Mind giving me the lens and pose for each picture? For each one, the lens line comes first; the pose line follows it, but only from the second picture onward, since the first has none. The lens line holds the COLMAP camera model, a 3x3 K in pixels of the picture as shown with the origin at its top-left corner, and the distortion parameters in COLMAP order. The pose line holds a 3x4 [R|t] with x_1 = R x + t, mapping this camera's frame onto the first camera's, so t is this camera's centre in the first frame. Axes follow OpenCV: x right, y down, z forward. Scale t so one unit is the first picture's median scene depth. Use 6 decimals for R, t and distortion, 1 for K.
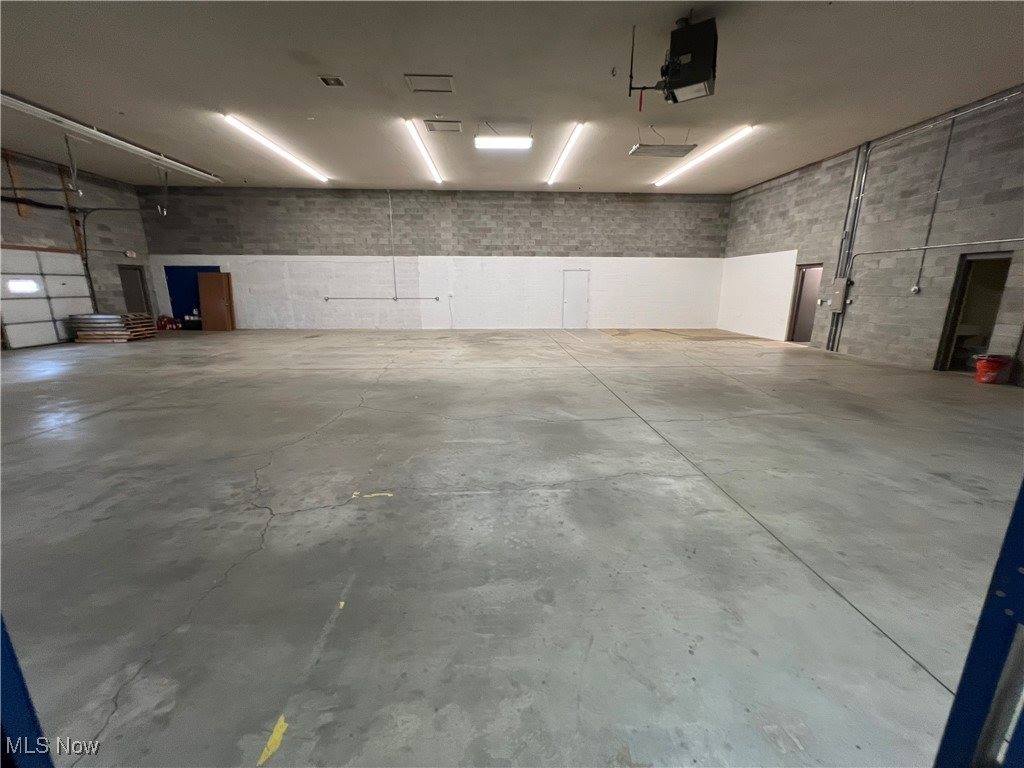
lens RADIAL K [[410.0, 0, 514.6], [0, 410.0, 383.1], [0, 0, 1]] dist [-0.001703, 0.000225]
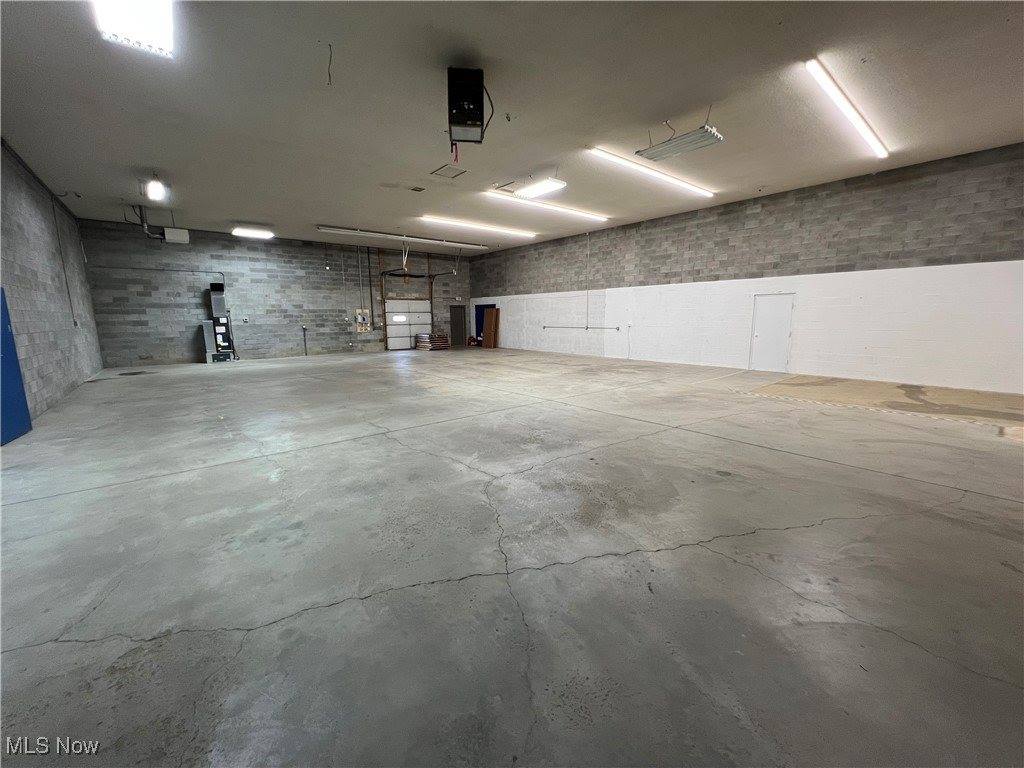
lens RADIAL K [[410.0, 0, 508.2], [0, 410.0, 382.2], [0, 0, 1]] dist [-0.001703, 0.000225]
pose [[0.592571, 0.120607, -0.796438, 0.638493], [-0.175786, 0.984259, 0.018260, -0.060030], [0.786104, 0.129182, 0.604444, 0.246320]]
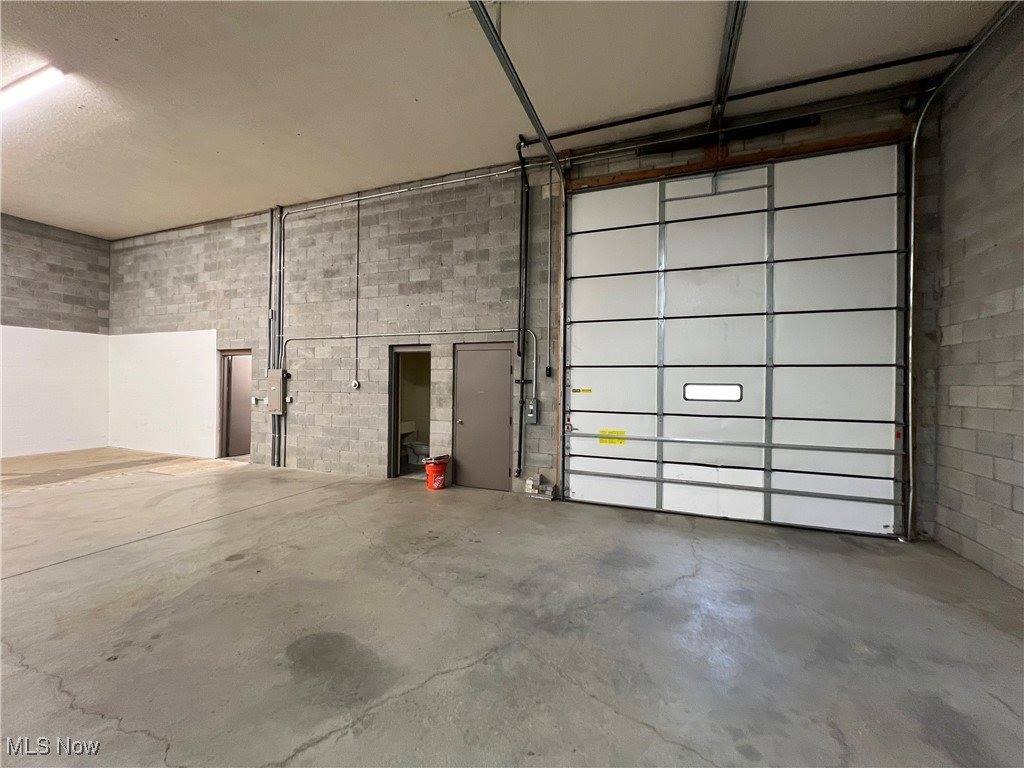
lens RADIAL K [[412.5, 0, 504.6], [0, 412.5, 377.5], [0, 0, 1]] dist [-0.003860, -0.000561]
pose [[0.421481, 0.009316, 0.906789, 0.252718], [0.201411, 0.974010, -0.103623, -0.068321], [-0.884187, 0.226312, 0.408651, 0.281915]]
